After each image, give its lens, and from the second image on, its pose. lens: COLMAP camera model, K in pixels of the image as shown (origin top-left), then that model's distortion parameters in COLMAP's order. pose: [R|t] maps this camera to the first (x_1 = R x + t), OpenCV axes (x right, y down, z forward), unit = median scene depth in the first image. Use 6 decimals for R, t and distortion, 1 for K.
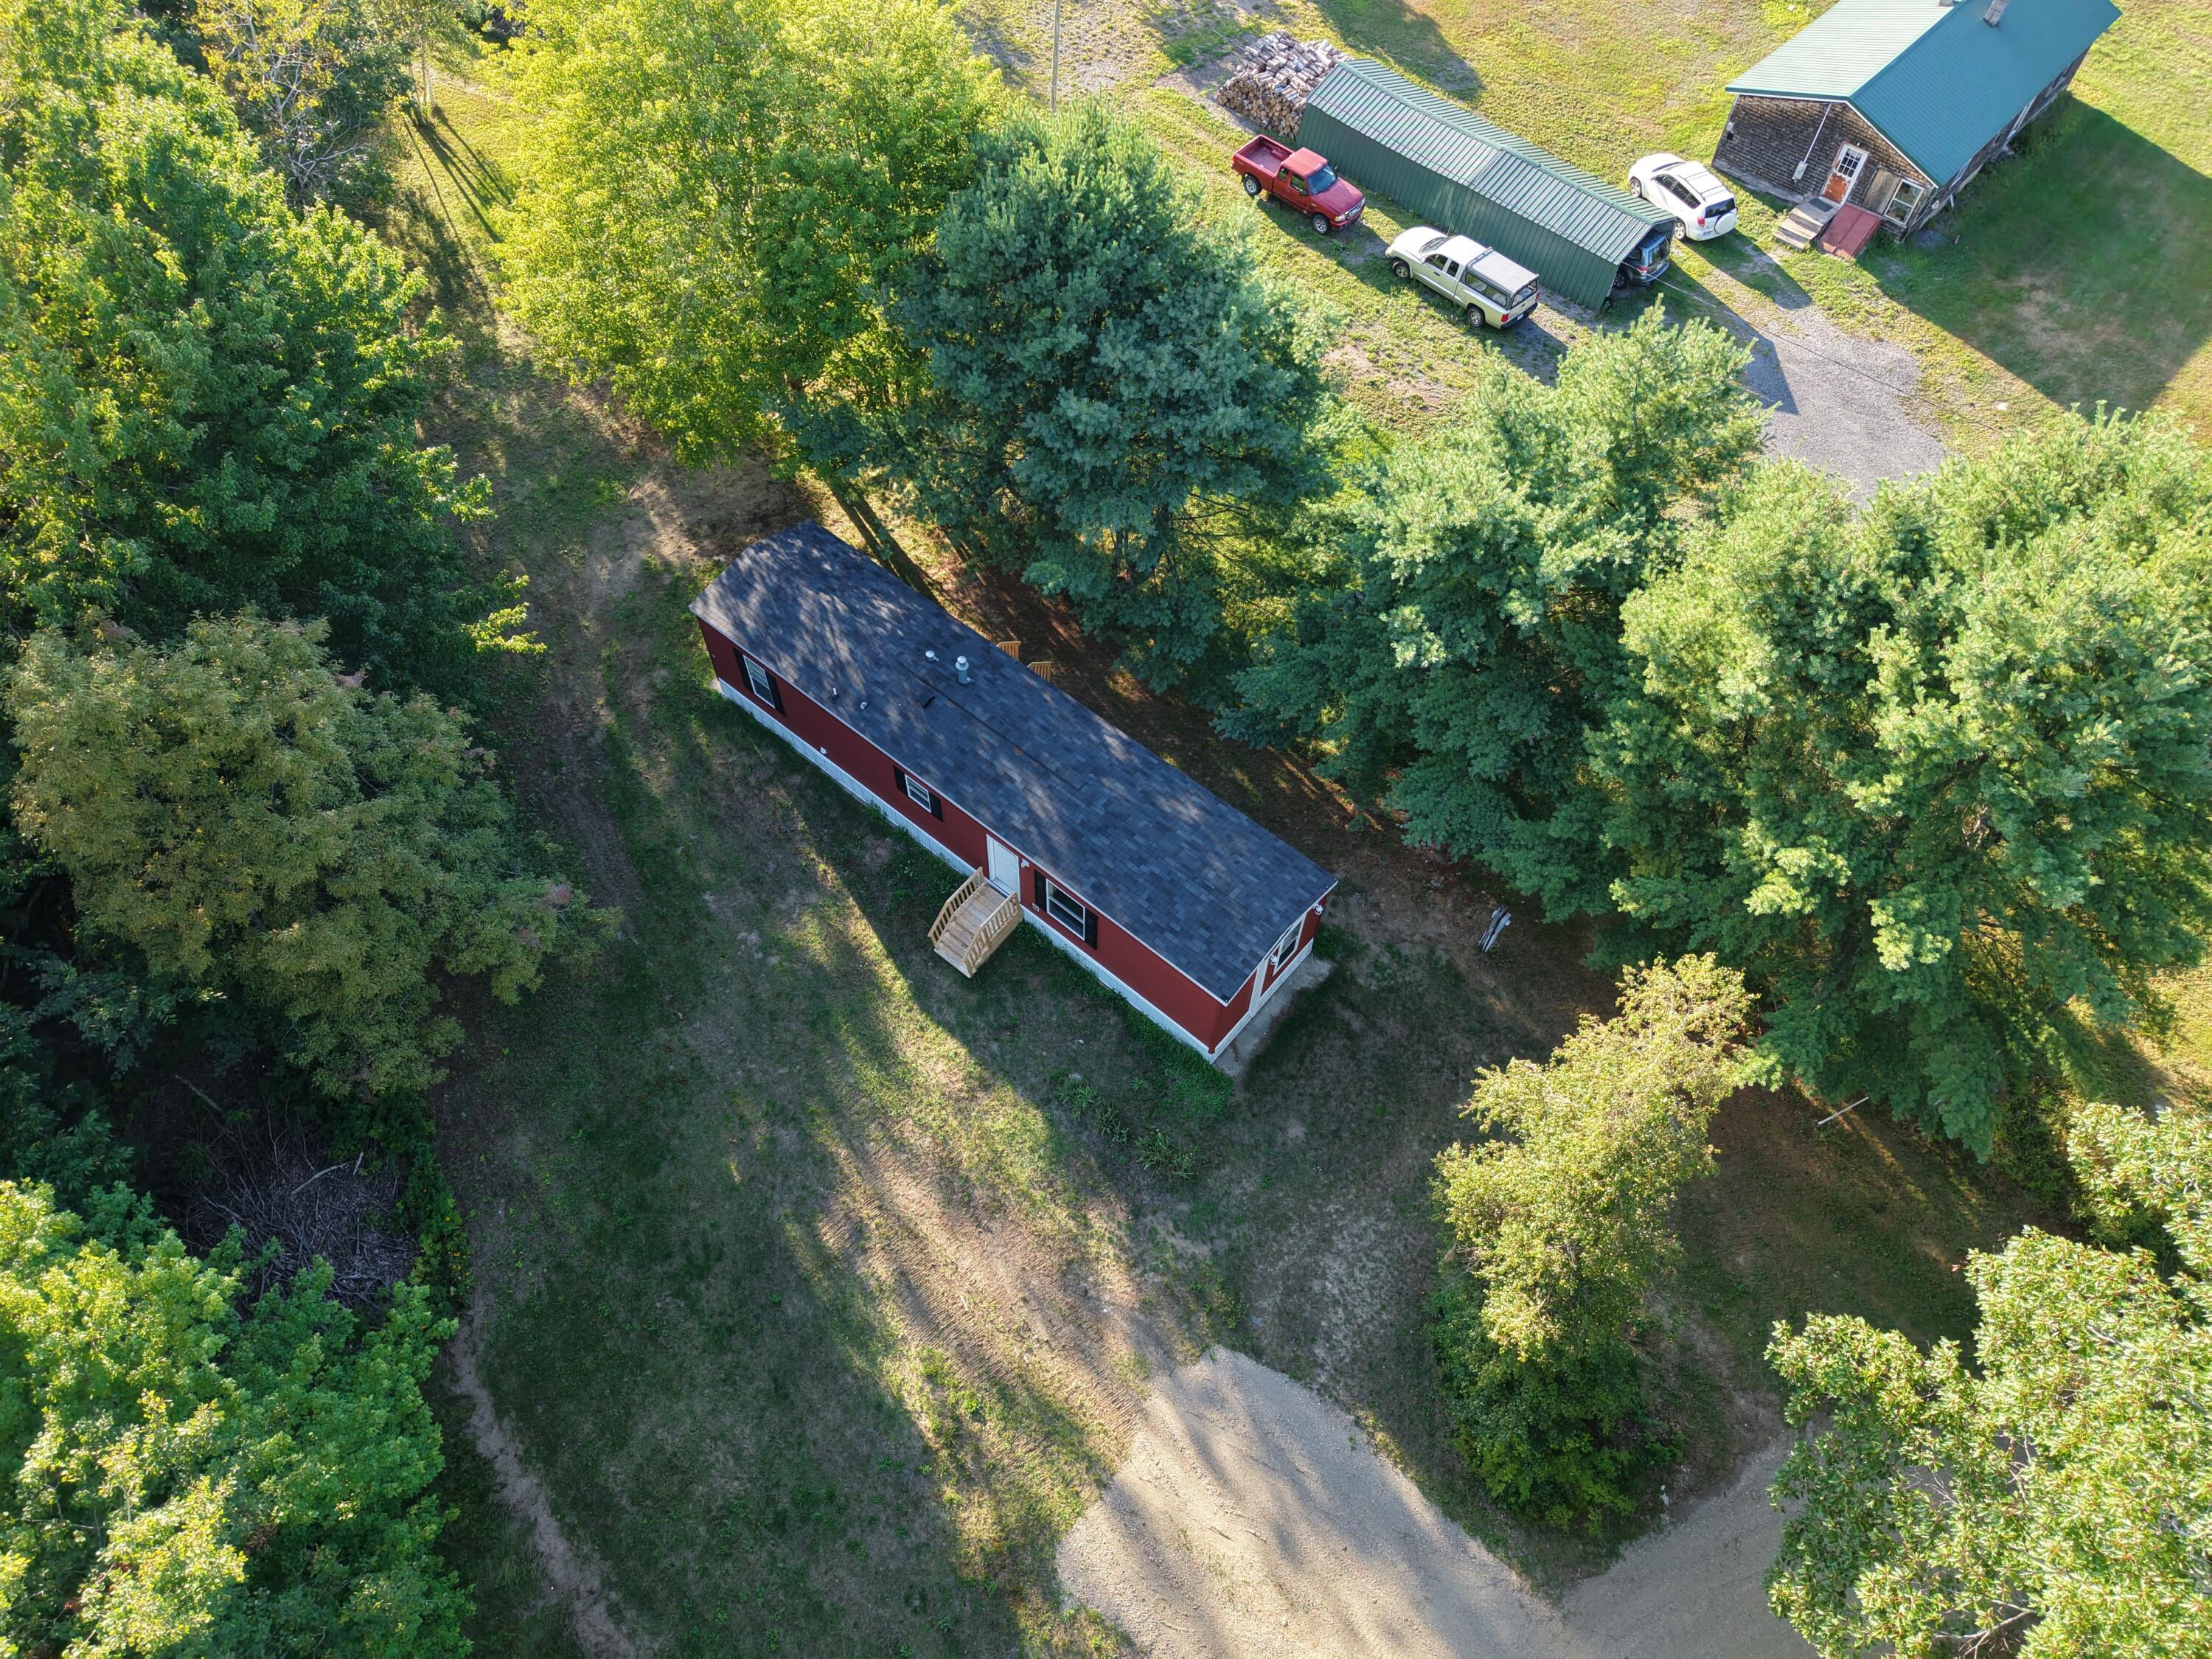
lens RADIAL K [[1496.5, 0, 1094.8], [0, 1496.5, 803.8], [0, 0, 1]] dist [0.029194, -0.024859]
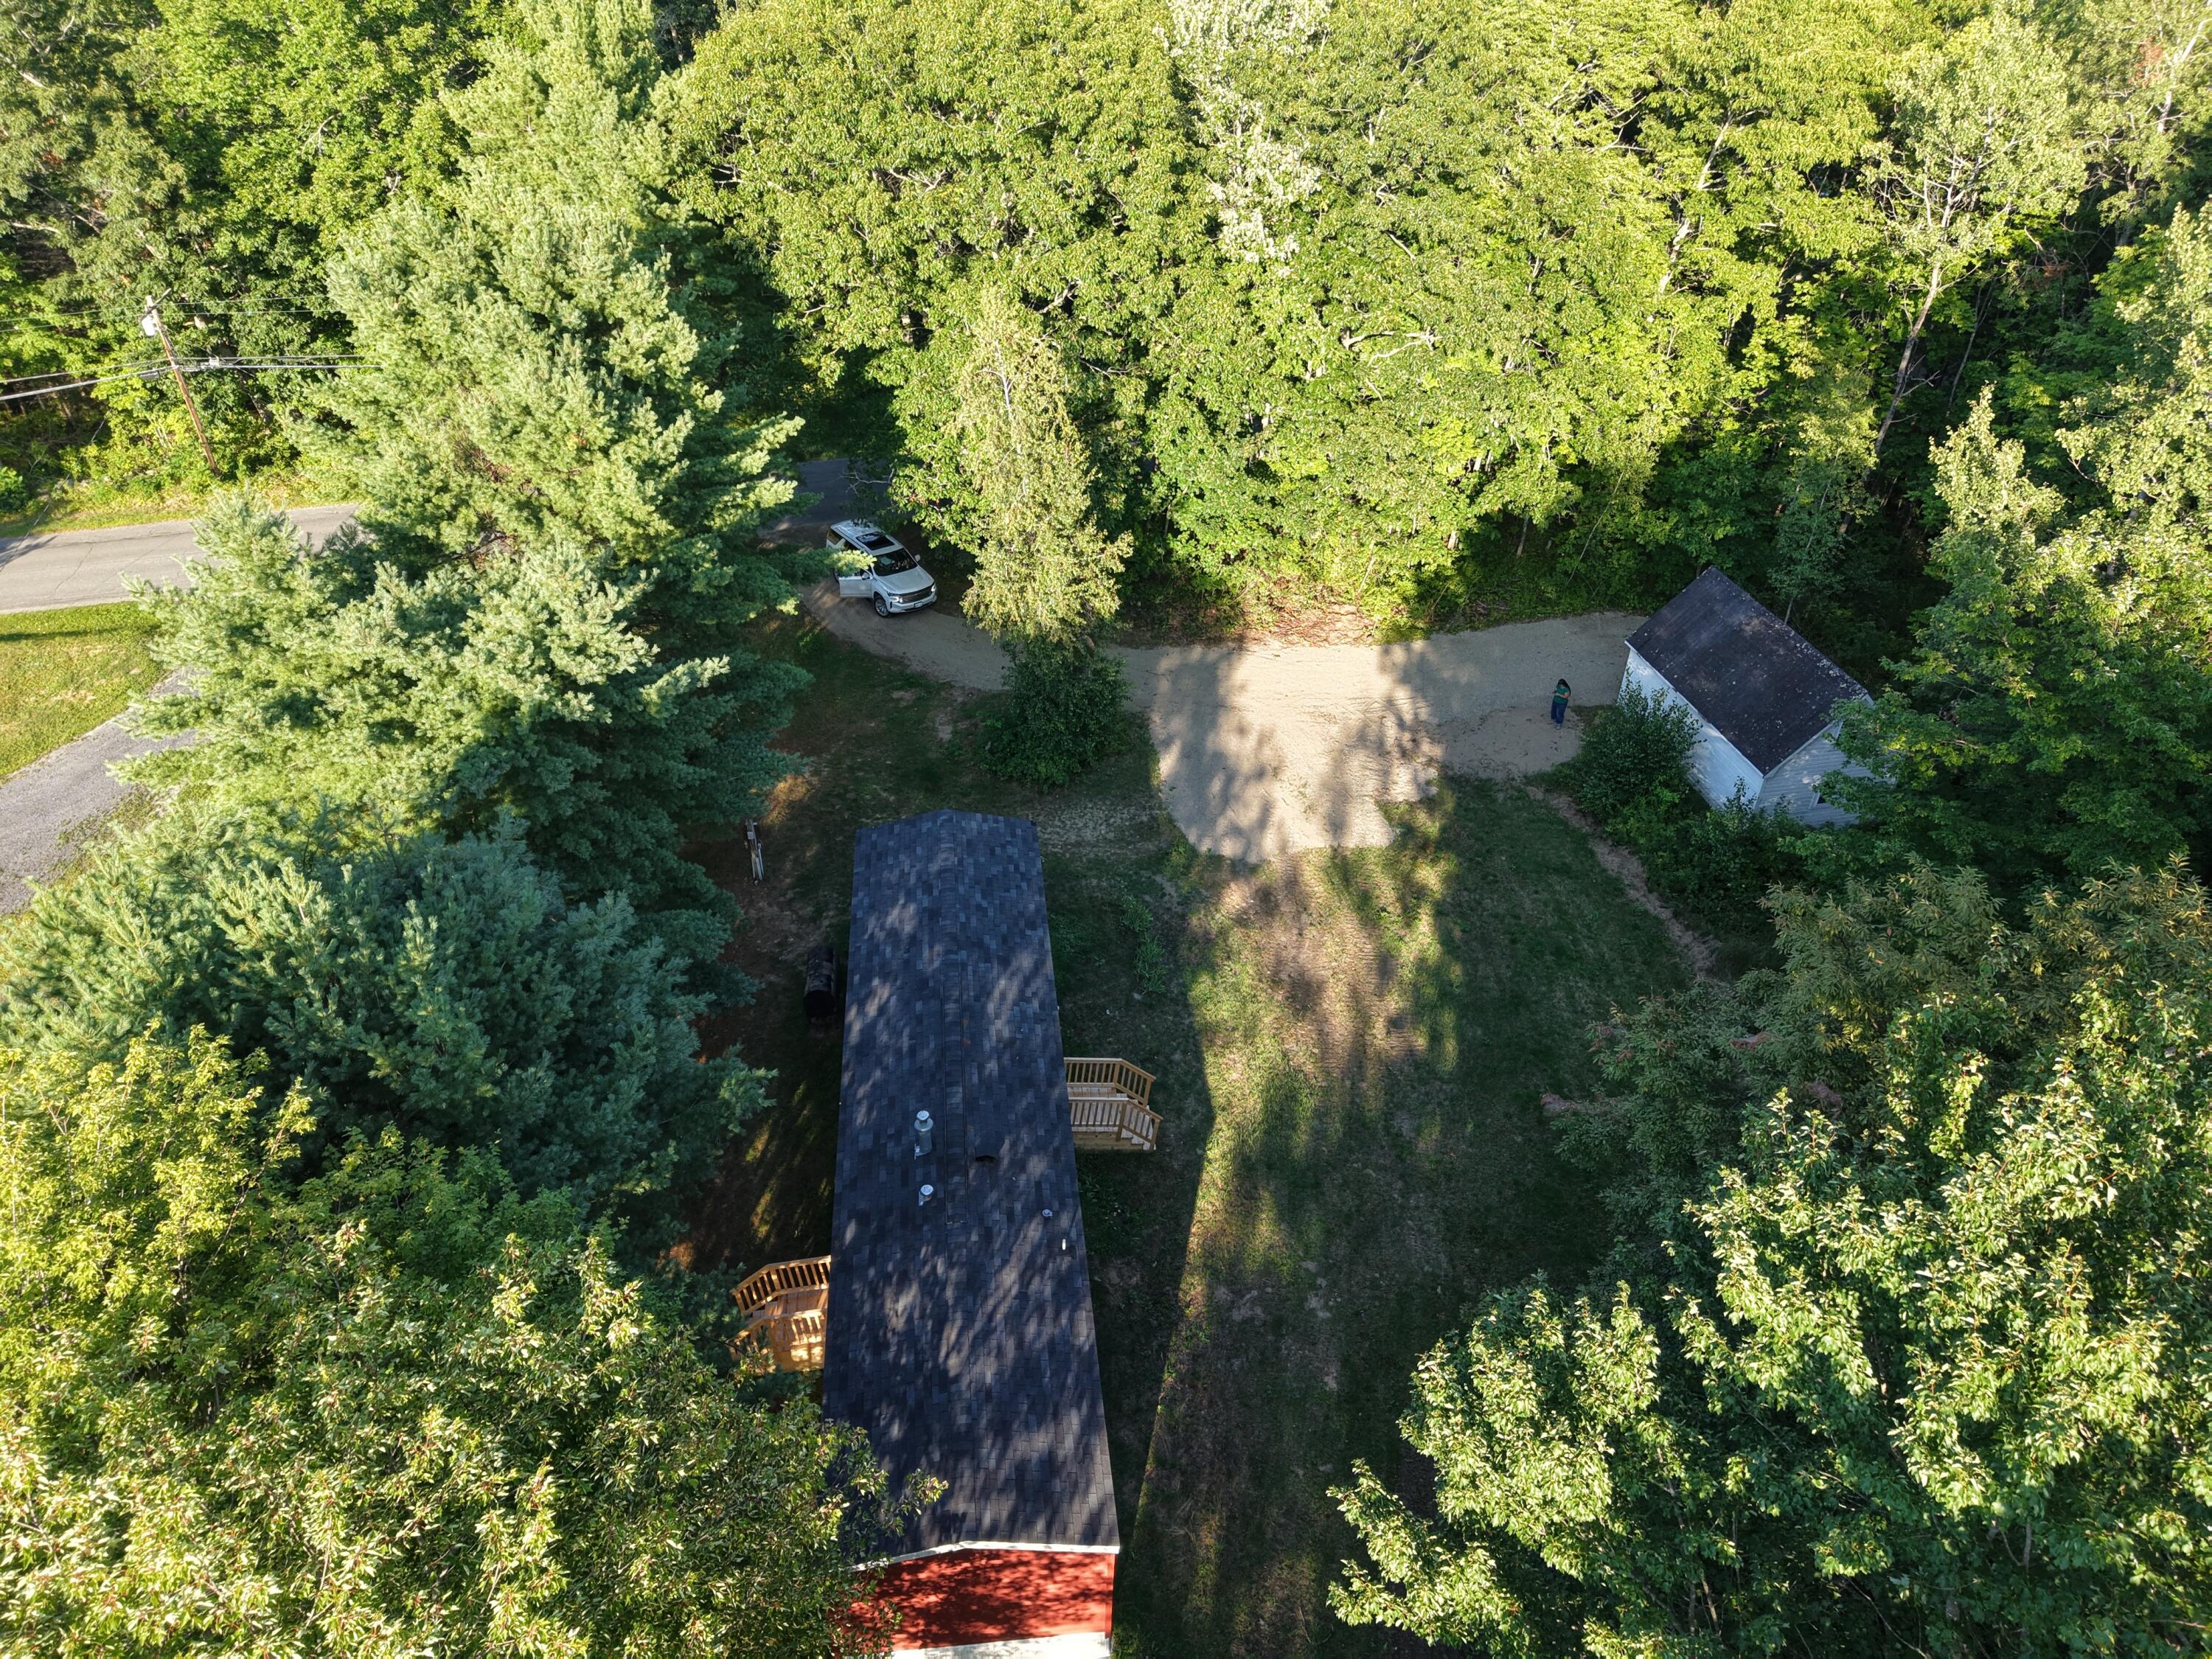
lens RADIAL K [[1505.5, 0, 1106.0], [0, 1505.5, 829.5], [0, 0, 1]] dist [0.010968, -0.007485]
pose [[-0.725575, -0.409523, 0.553021, -0.484138], [0.550899, 0.135906, 0.823432, -0.646589], [-0.412373, 0.902120, 0.126996, 0.743448]]
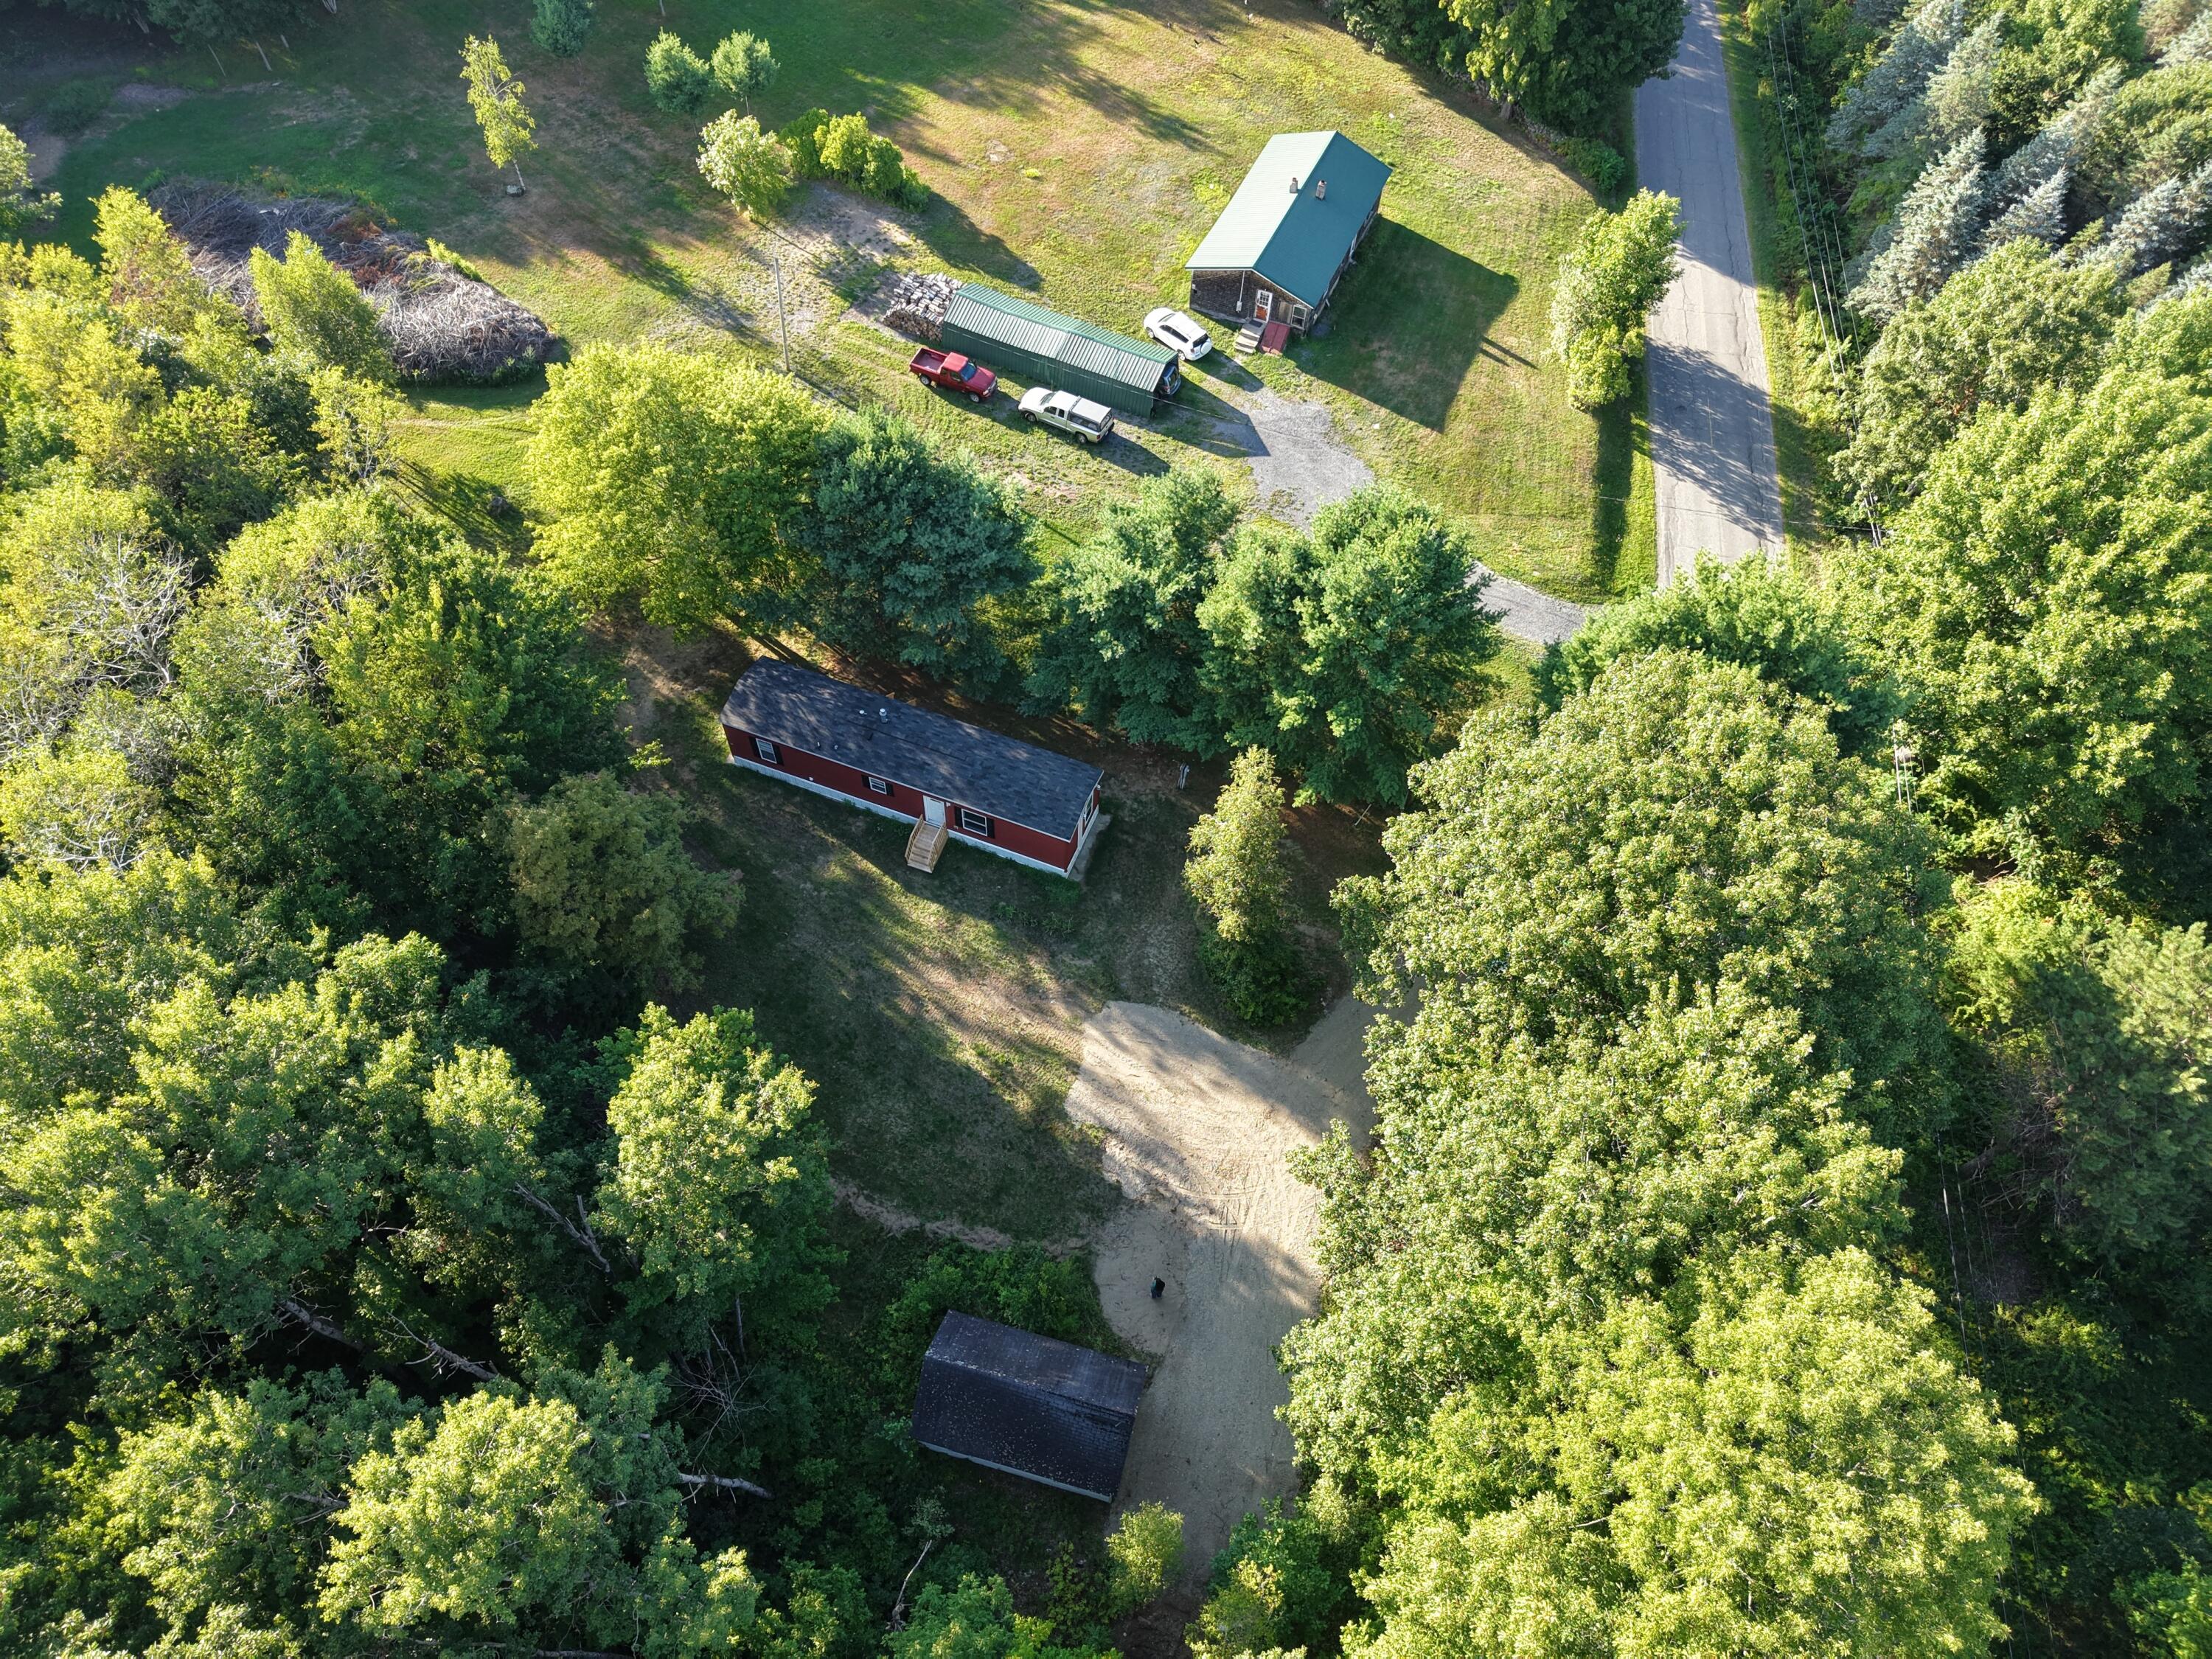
lens RADIAL K [[1505.5, 0, 1106.0], [0, 1505.5, 829.5], [0, 0, 1]] dist [0.010968, -0.007485]
pose [[0.943319, -0.269765, 0.193327, -0.224707], [0.264170, 0.962926, 0.054657, 0.016901], [-0.200904, -0.000488, 0.979611, -0.893143]]
